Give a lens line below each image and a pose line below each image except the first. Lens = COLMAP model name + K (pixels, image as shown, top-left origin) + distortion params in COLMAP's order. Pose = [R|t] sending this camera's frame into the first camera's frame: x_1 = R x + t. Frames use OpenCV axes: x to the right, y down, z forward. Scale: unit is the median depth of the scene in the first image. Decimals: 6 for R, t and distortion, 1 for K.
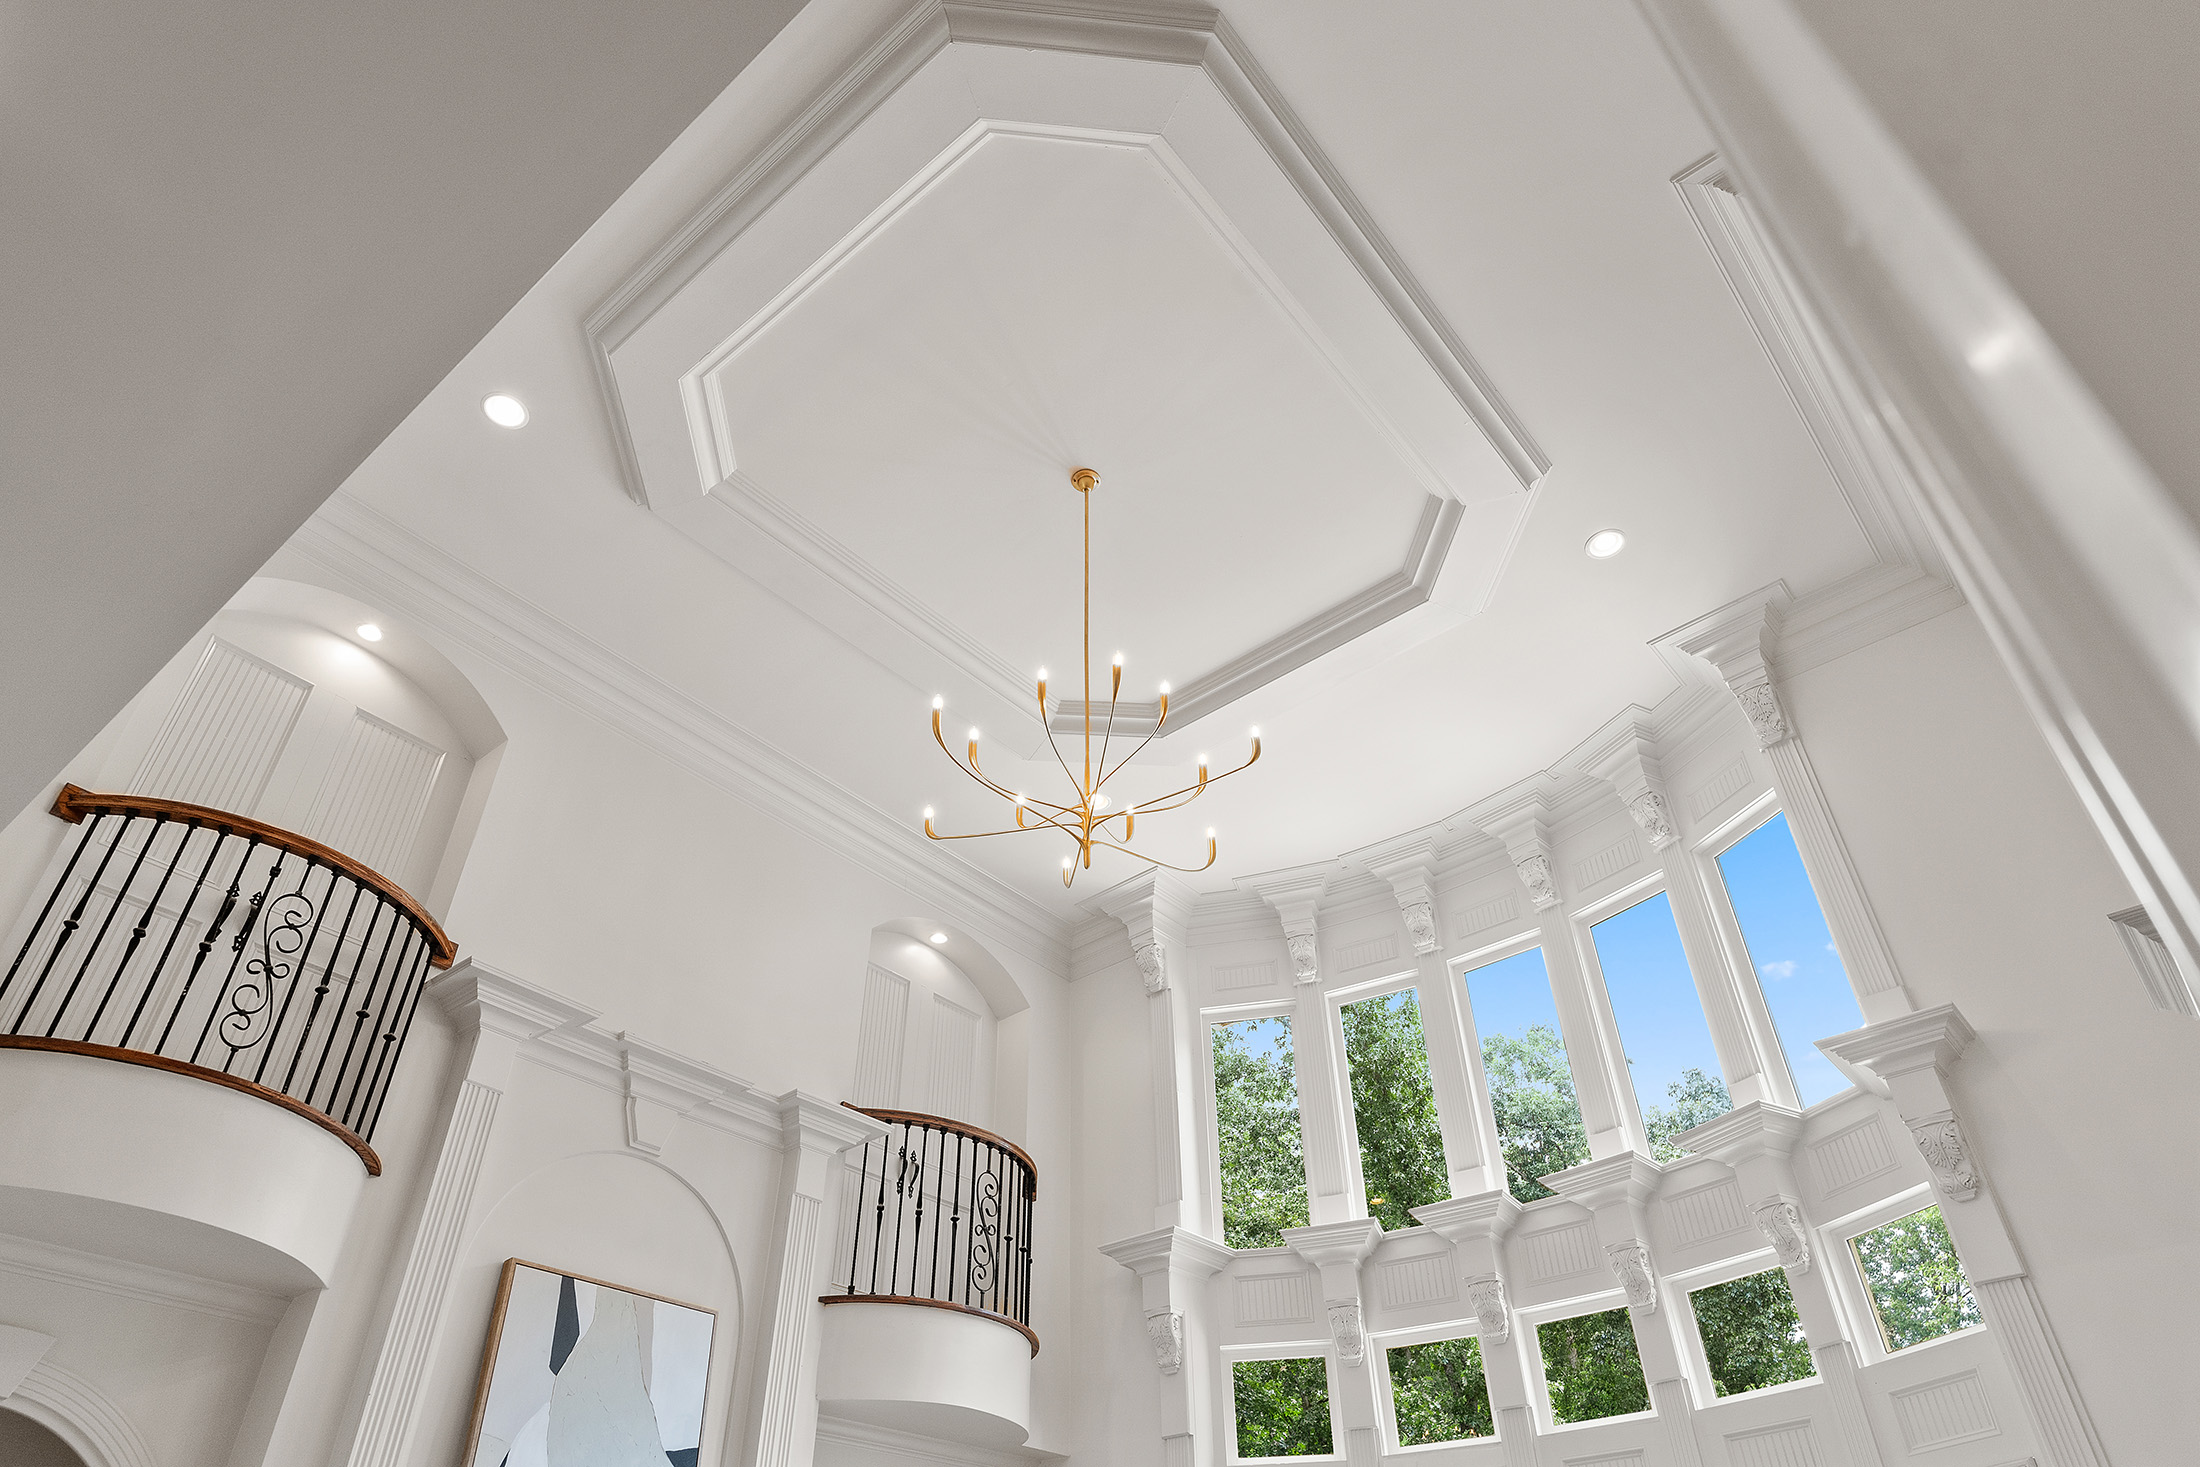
lens RADIAL K [[1348.4, 0, 1099.2], [0, 1348.4, 739.8], [0, 0, 1]] dist [-0.000752, -0.000402]
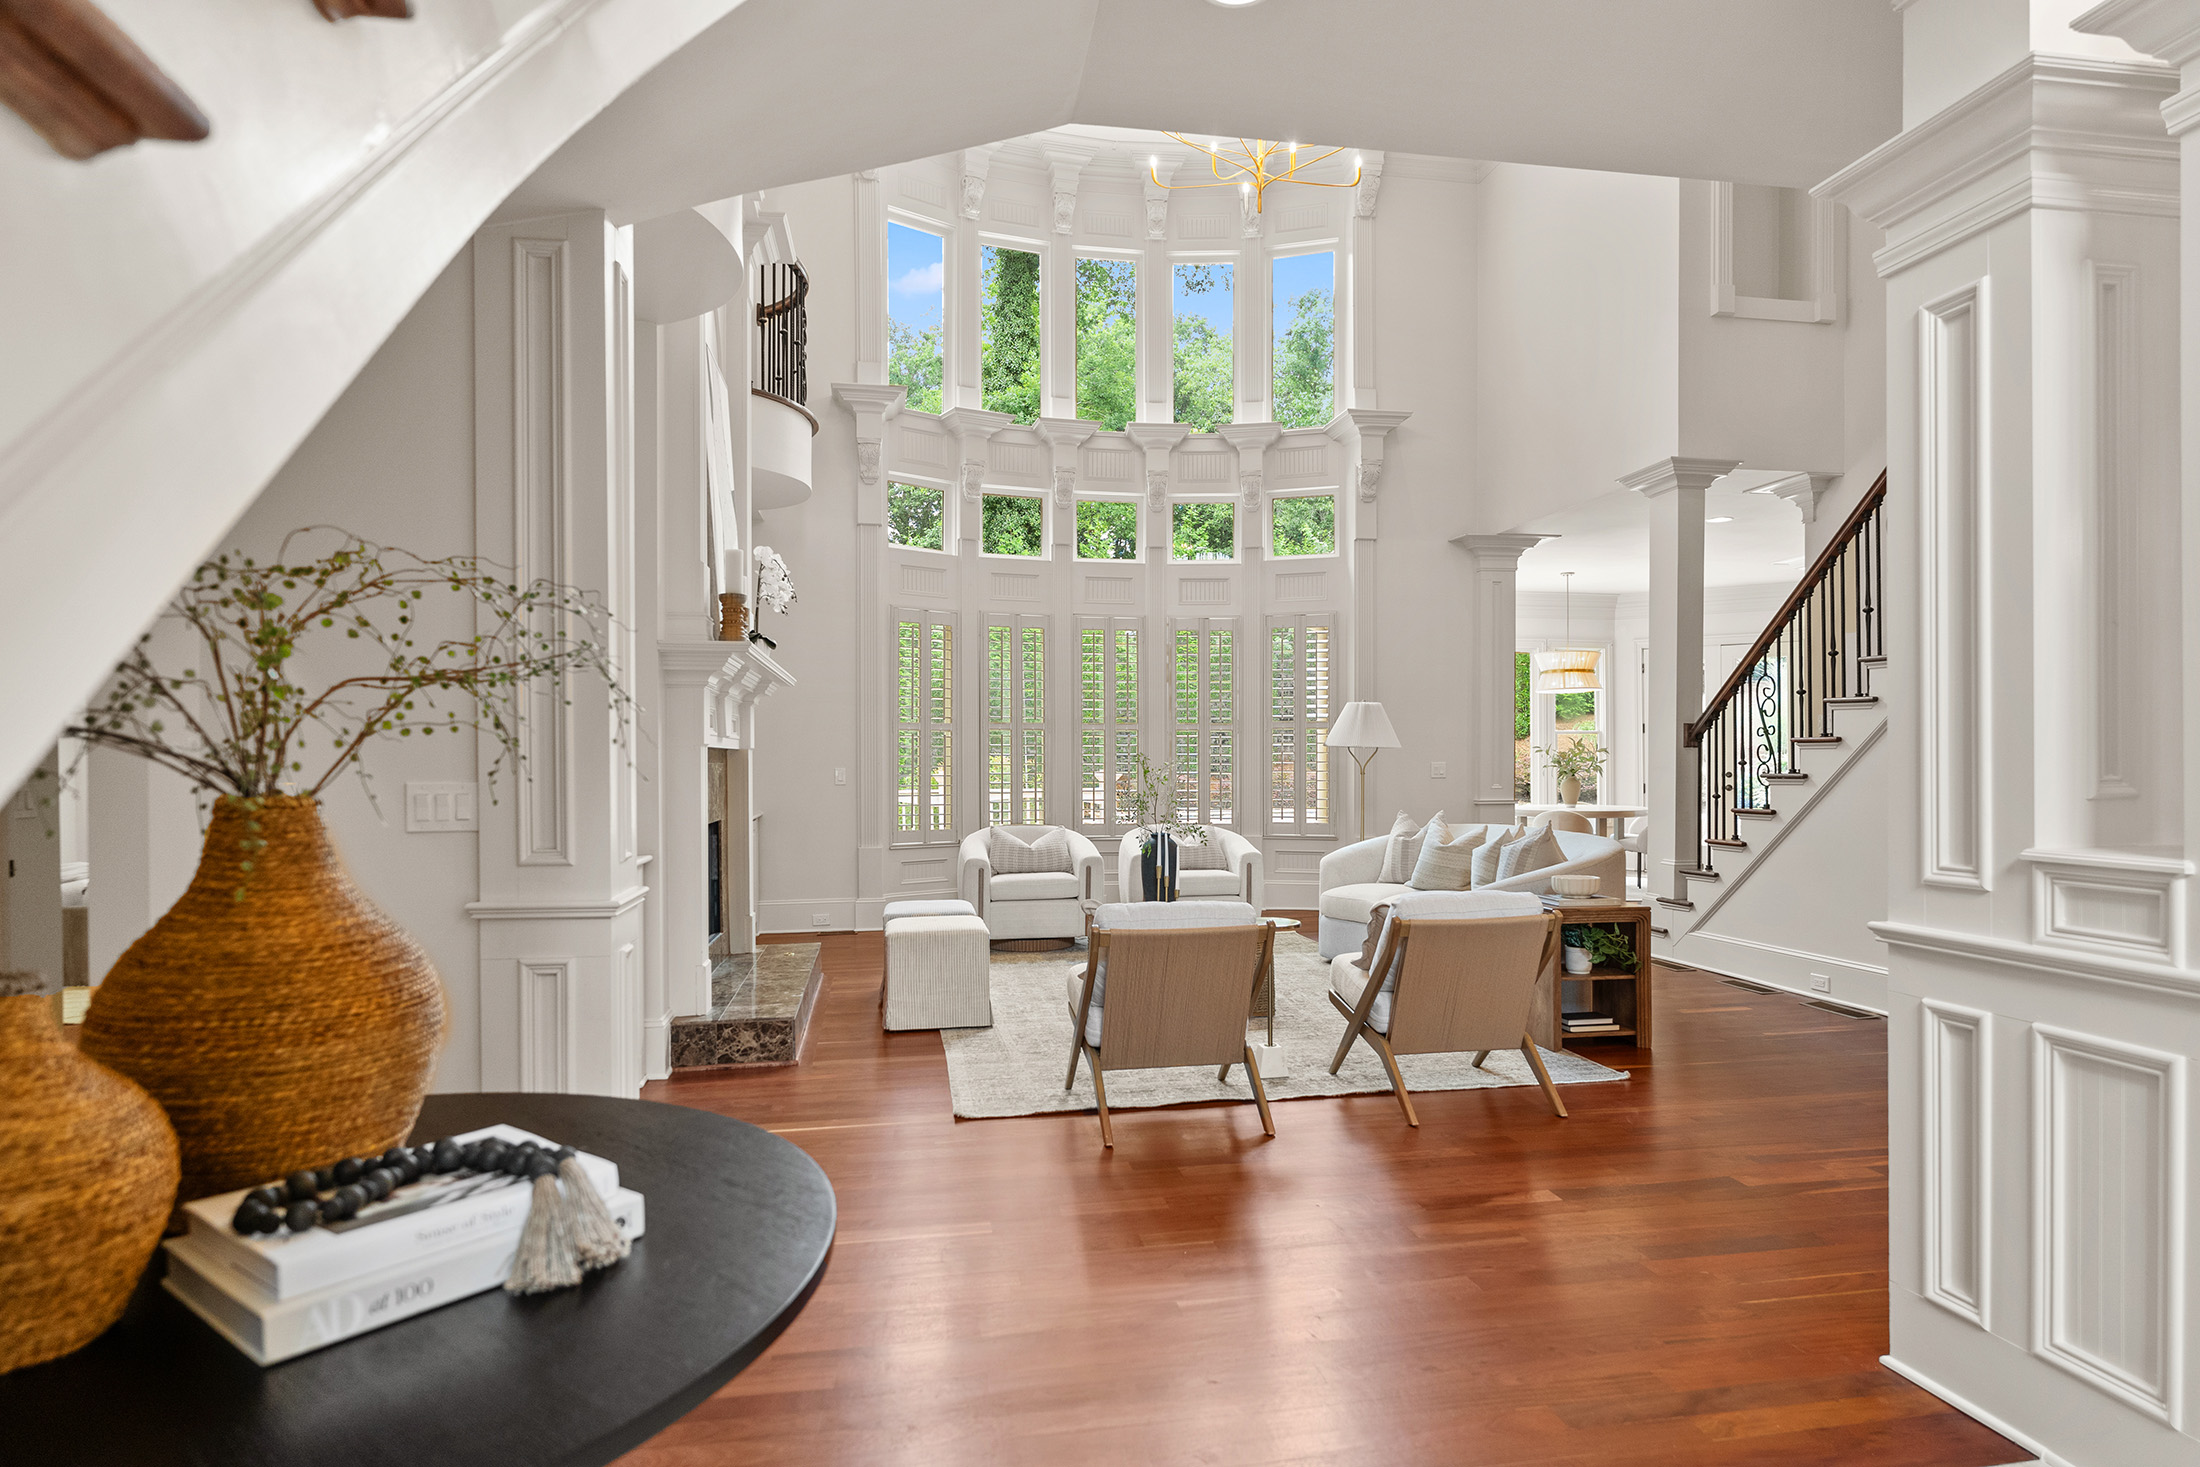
lens RADIAL K [[1223.0, 0, 1100.1], [0, 1223.0, 763.0], [0, 0, 1]] dist [-0.001827, 0.001570]
pose [[0.646714, 0.008783, 0.762682, -0.806830], [-0.479024, 0.782809, 0.397173, 0.084412], [-0.593546, -0.622200, 0.510461, 0.033166]]
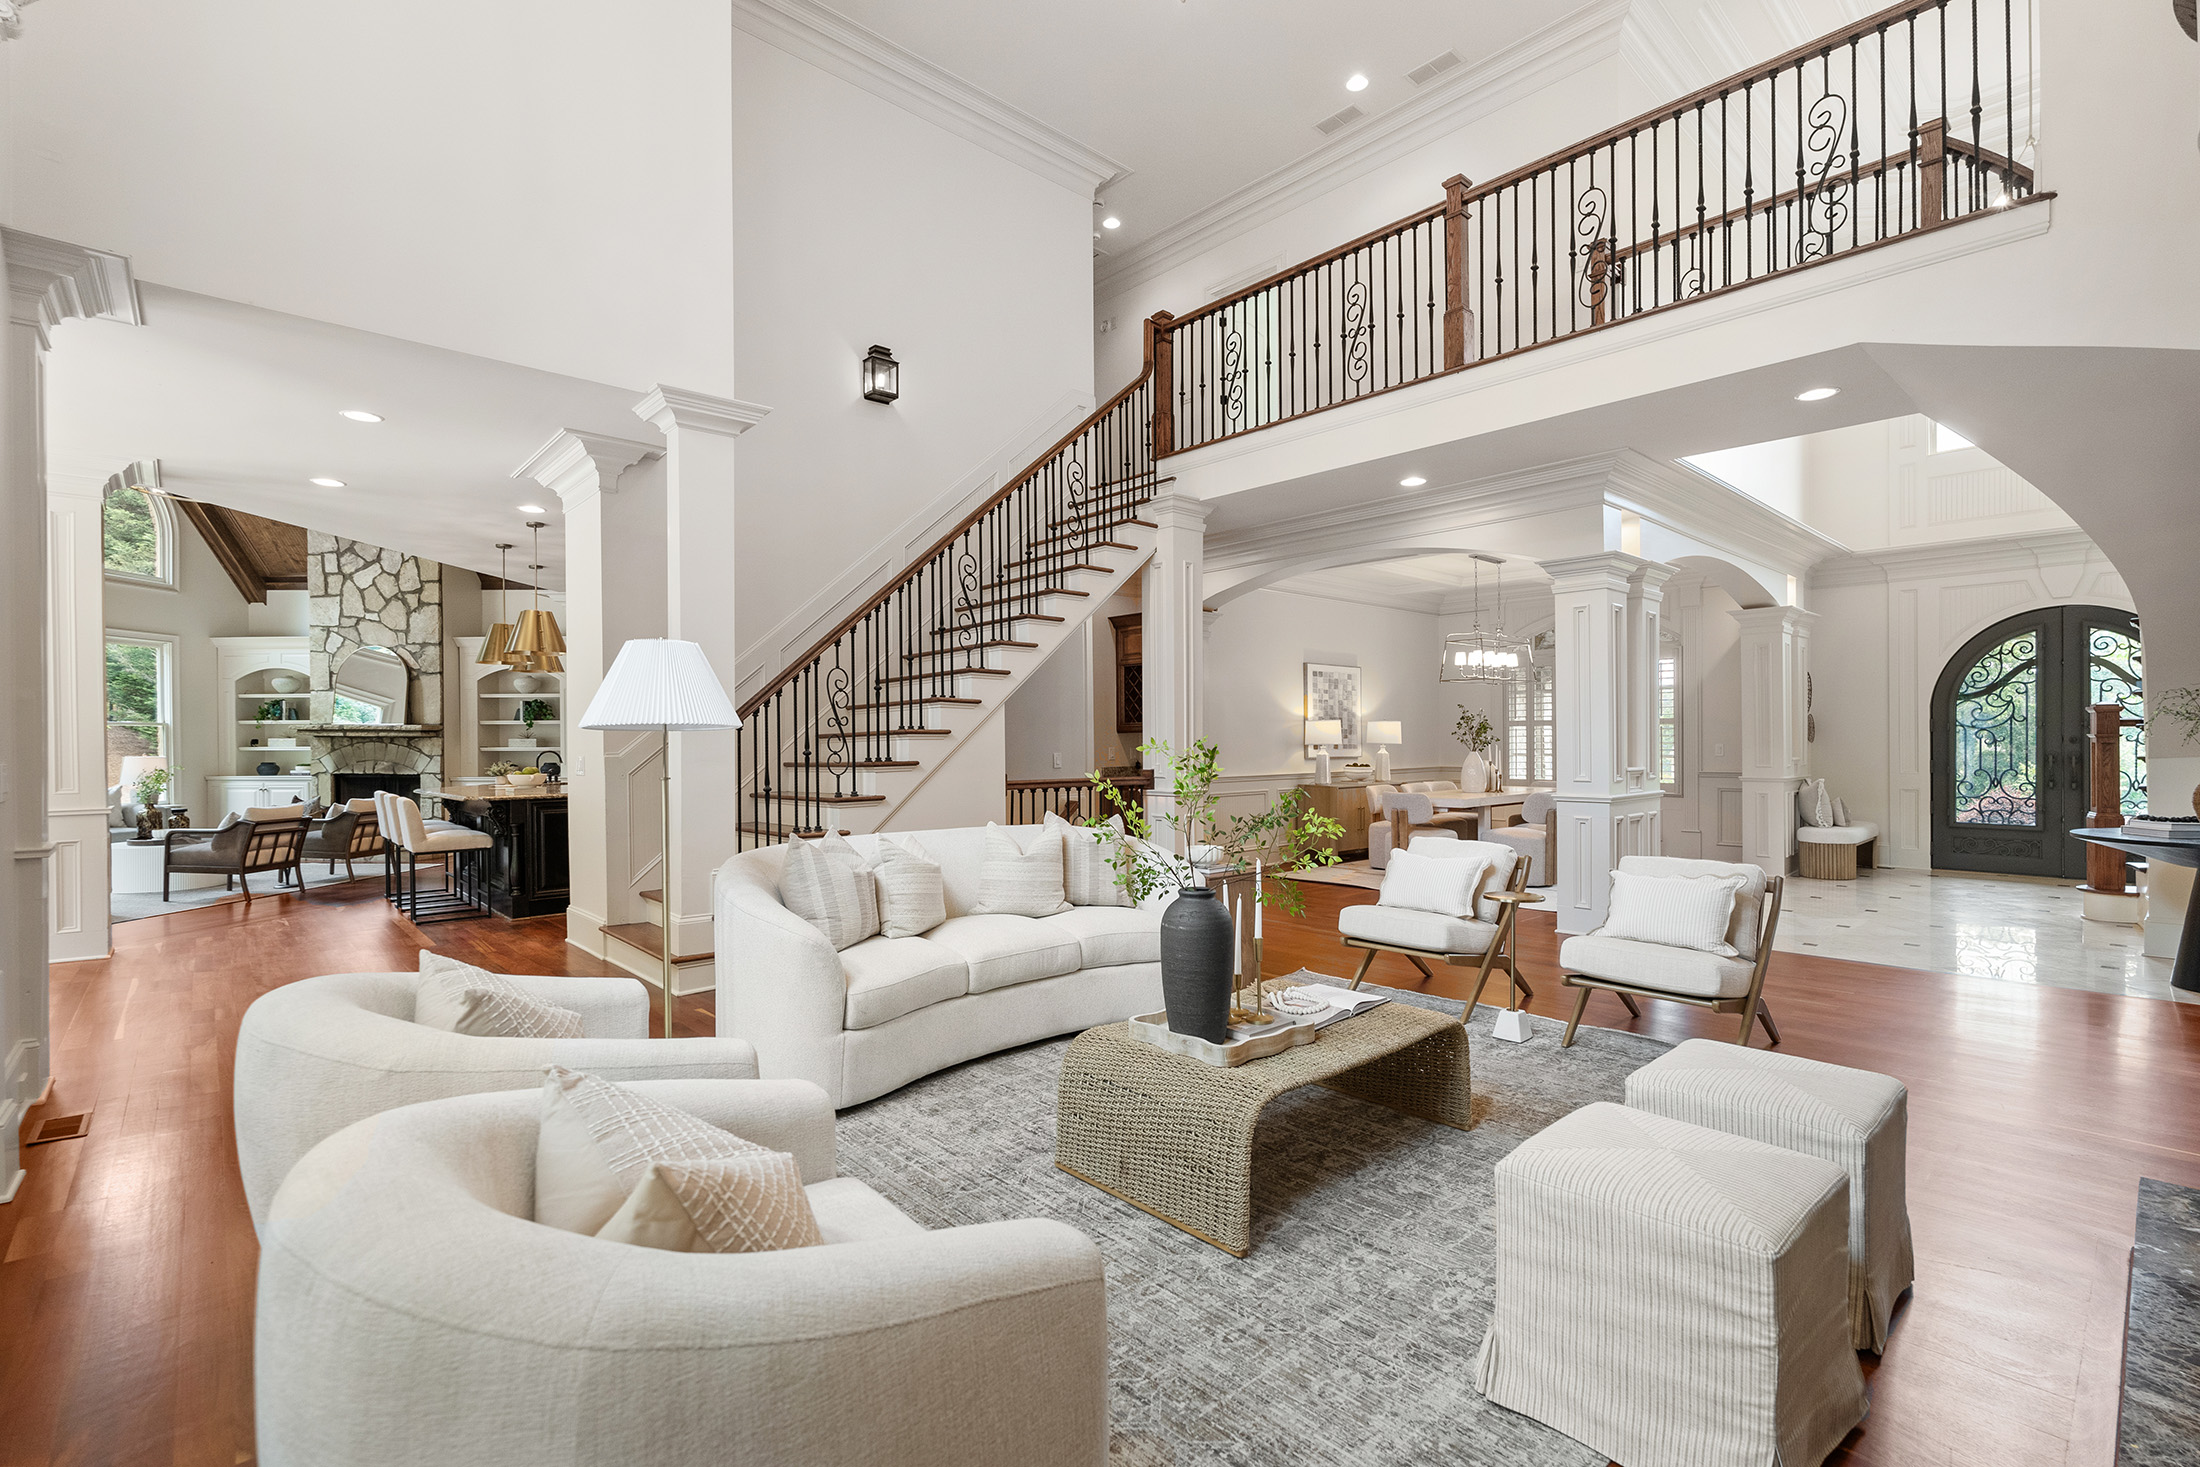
lens RADIAL K [[981.3, 0, 1121.2], [0, 981.3, 751.8], [0, 0, 1]] dist [-0.004583, 0.000398]
pose [[-0.992062, 0.018203, 0.124429, -0.023412], [-0.062353, 0.788066, -0.612425, 0.722037], [-0.109206, -0.615322, -0.780675, 0.853075]]
